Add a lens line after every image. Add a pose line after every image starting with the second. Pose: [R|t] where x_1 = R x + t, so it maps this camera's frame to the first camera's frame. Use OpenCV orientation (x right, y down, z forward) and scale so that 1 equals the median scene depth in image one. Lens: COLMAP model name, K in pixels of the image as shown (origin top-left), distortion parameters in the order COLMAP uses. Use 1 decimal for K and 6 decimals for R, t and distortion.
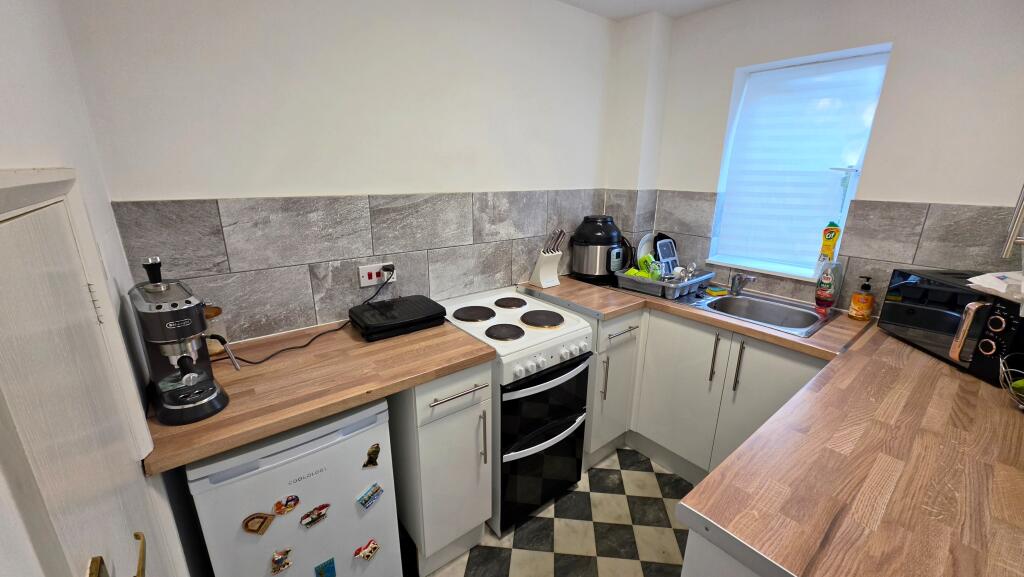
lens RADIAL K [[416.7, 0, 517.4], [0, 416.7, 292.5], [0, 0, 1]] dist [-0.002228, -0.000196]
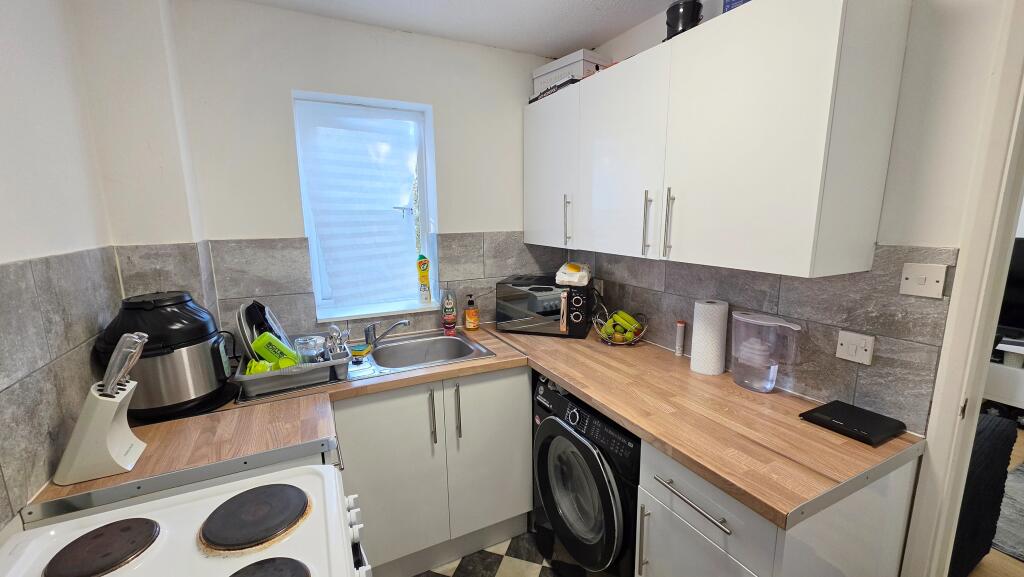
lens RADIAL K [[416.7, 0, 517.4], [0, 416.7, 292.5], [0, 0, 1]] dist [-0.002228, -0.000196]
pose [[0.214607, -0.195324, 0.956971, -0.258907], [0.286635, 0.949251, 0.129468, -0.142557], [-0.933694, 0.246517, 0.259702, 0.492249]]
